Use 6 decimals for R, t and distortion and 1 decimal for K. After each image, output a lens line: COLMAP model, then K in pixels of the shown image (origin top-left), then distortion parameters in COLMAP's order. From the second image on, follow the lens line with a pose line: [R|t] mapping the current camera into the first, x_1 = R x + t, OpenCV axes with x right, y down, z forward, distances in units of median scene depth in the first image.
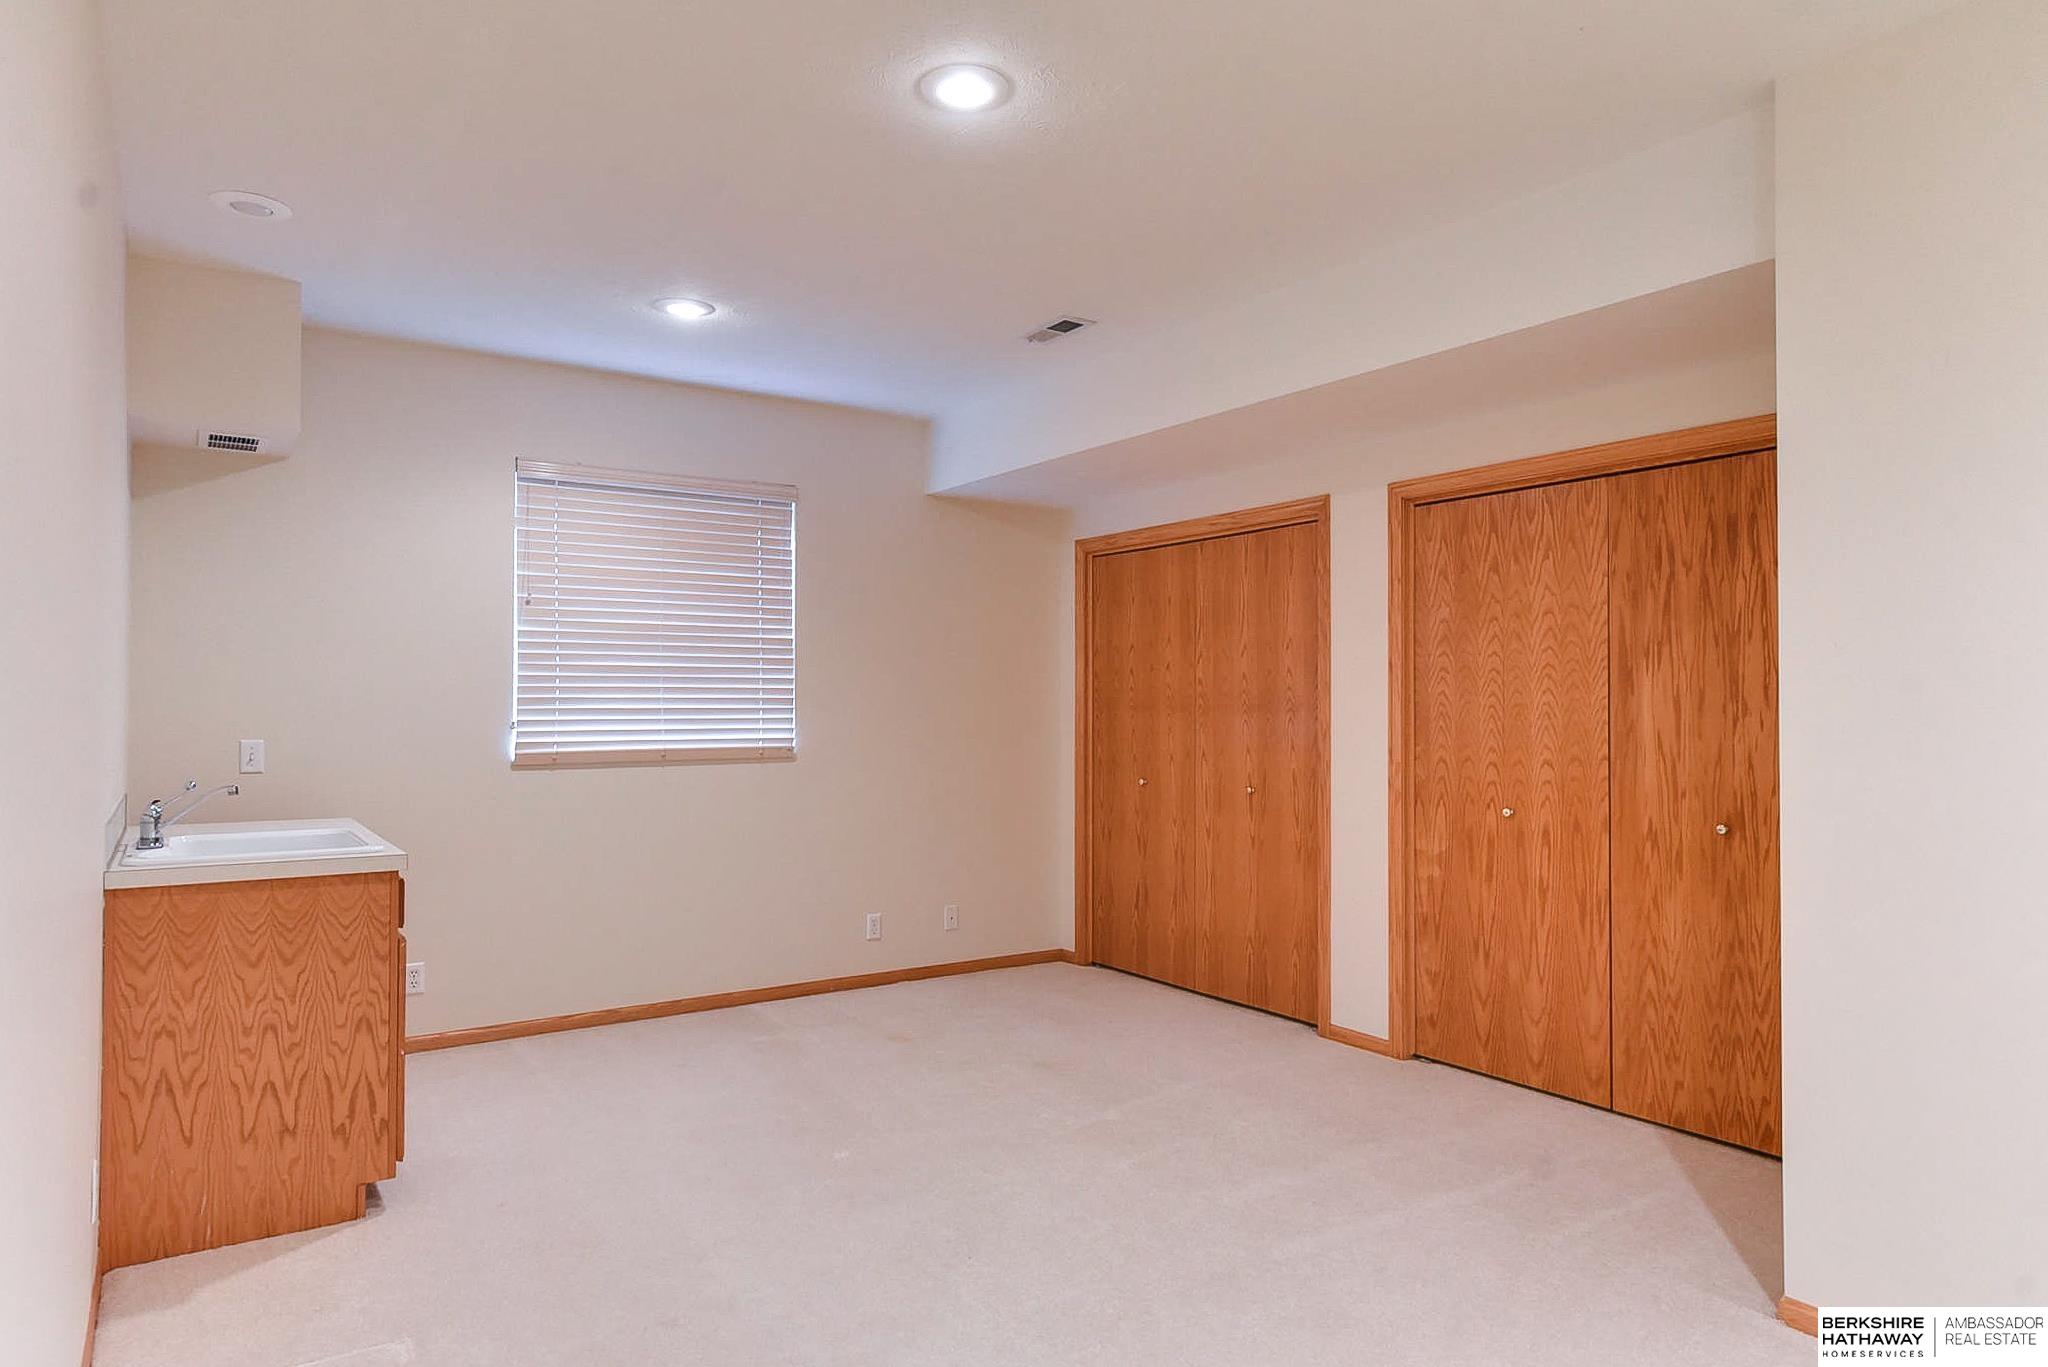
lens RADIAL K [[1265.3, 0, 1024.7], [0, 1265.3, 681.1], [0, 0, 1]] dist [-0.007038, -0.001029]
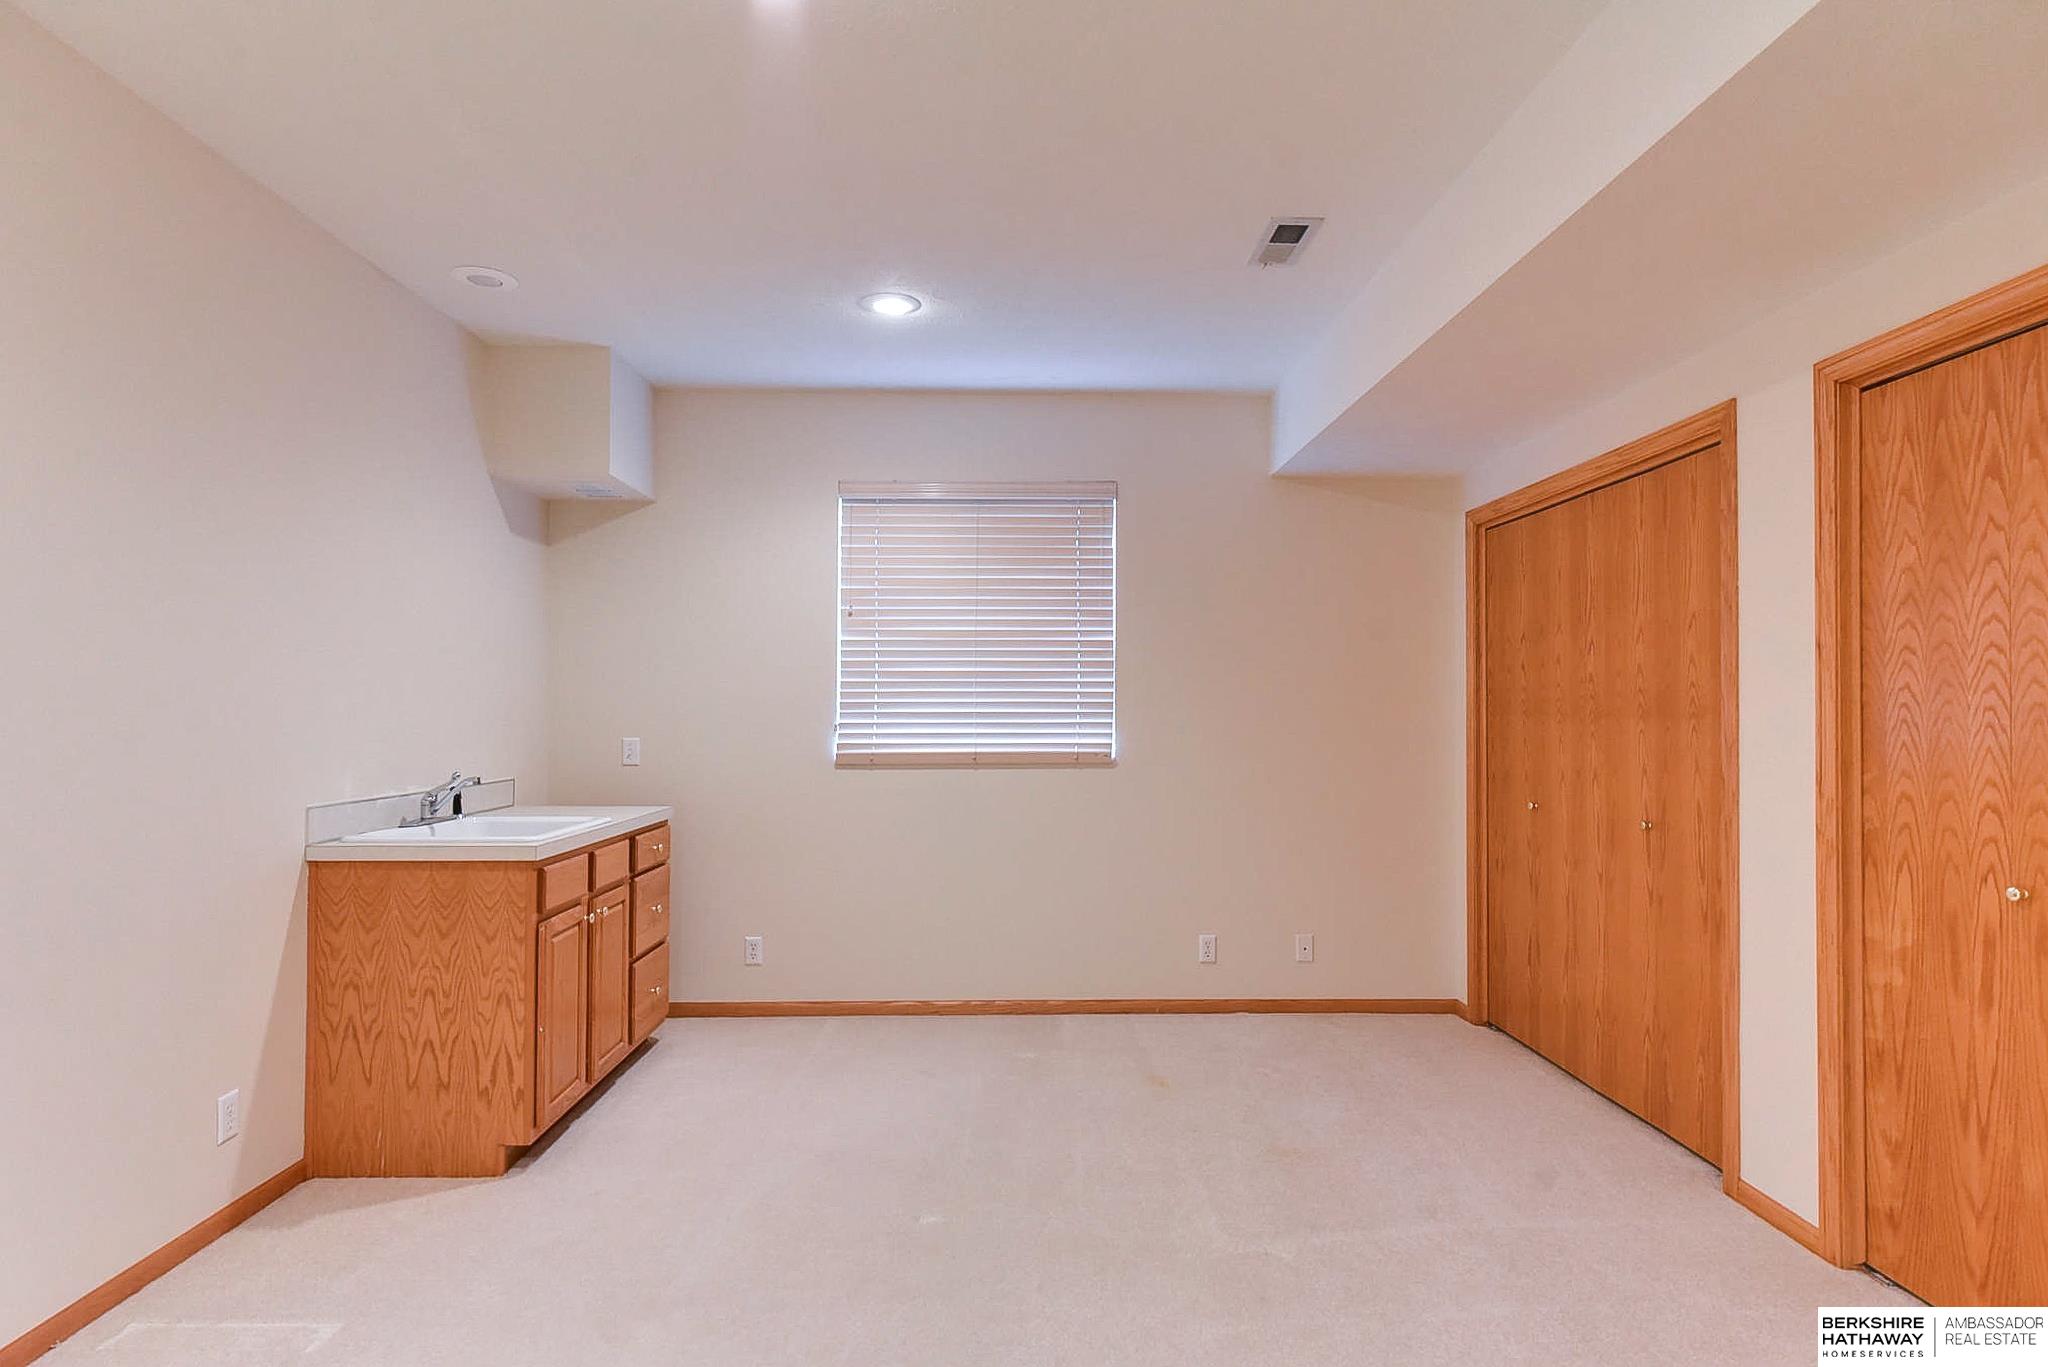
lens RADIAL K [[1098.6, 0, 1017.0], [0, 1098.6, 692.5], [0, 0, 1]] dist [-0.006443, 0.000320]
pose [[0.833287, -0.009276, -0.552763, 0.271845], [0.009777, 0.999950, -0.002042, 0.009038], [0.552754, -0.003703, 0.833336, 0.330406]]
